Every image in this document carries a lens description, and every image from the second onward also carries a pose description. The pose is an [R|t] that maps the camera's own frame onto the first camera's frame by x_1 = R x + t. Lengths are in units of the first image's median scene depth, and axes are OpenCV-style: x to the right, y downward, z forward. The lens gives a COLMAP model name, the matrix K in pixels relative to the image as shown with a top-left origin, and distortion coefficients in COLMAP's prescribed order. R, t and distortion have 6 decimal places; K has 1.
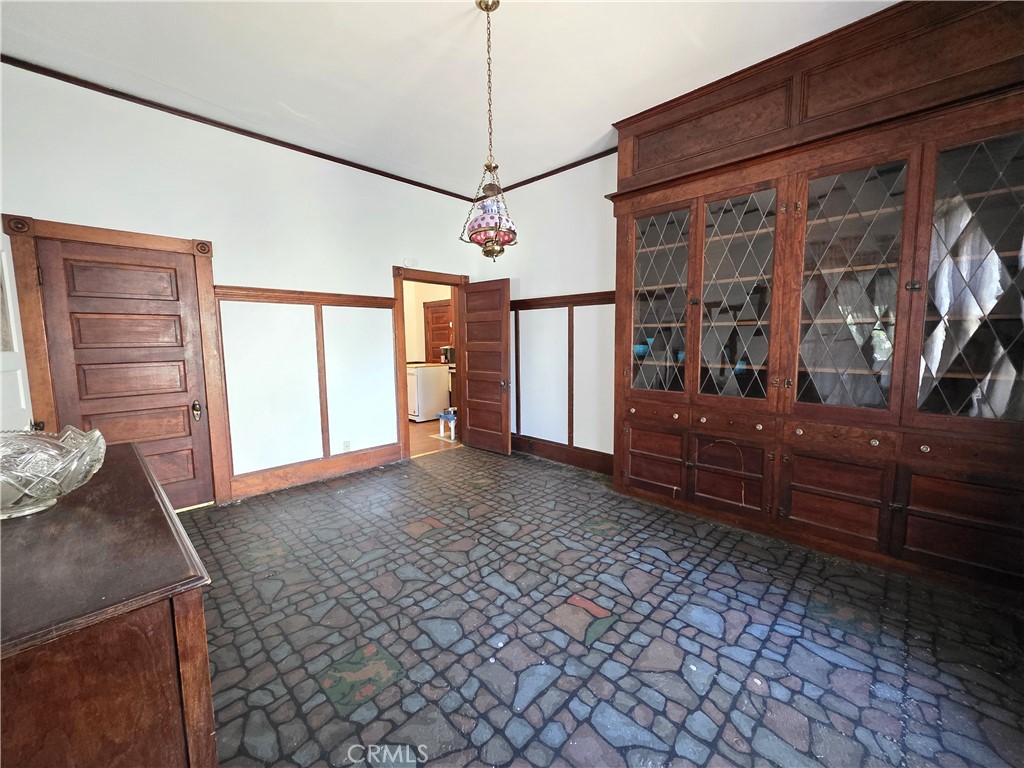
lens RADIAL K [[410.5, 0, 511.9], [0, 410.5, 382.7], [0, 0, 1]] dist [0.003126, 0.000686]
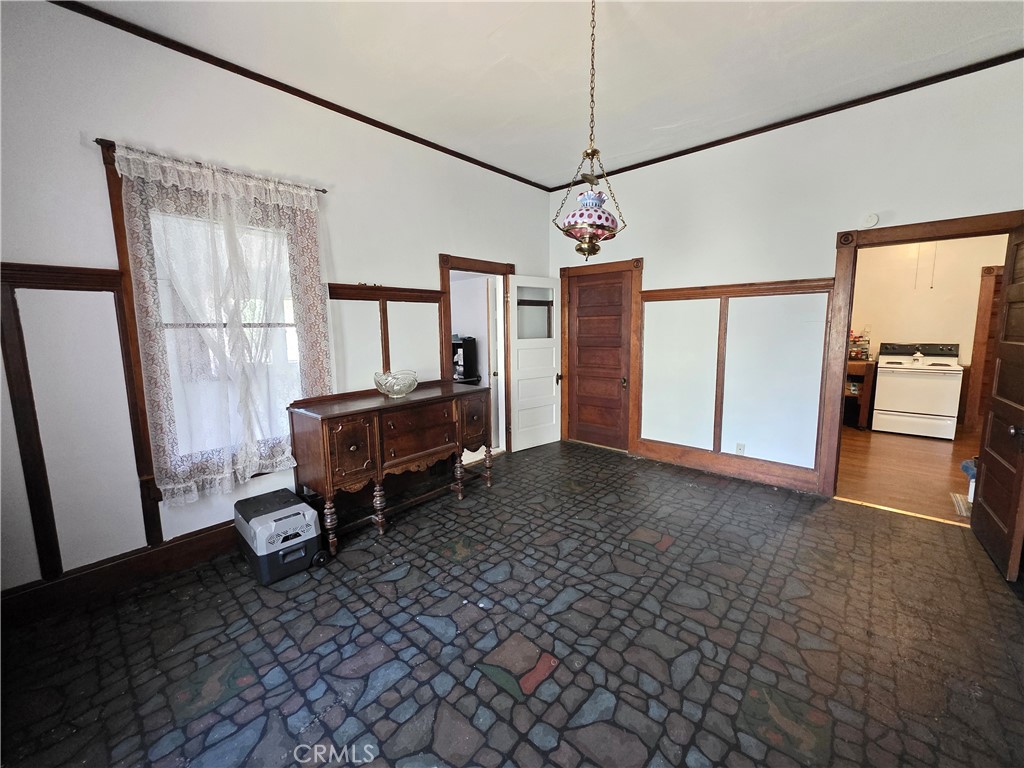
lens RADIAL K [[410.5, 0, 512.0], [0, 410.5, 379.9], [0, 0, 1]] dist [0.003126, 0.000686]
pose [[0.041811, 0.137683, -0.989593, 0.915244], [-0.091621, 0.986815, 0.133426, -0.145646], [0.994916, 0.085089, 0.053874, 0.839518]]
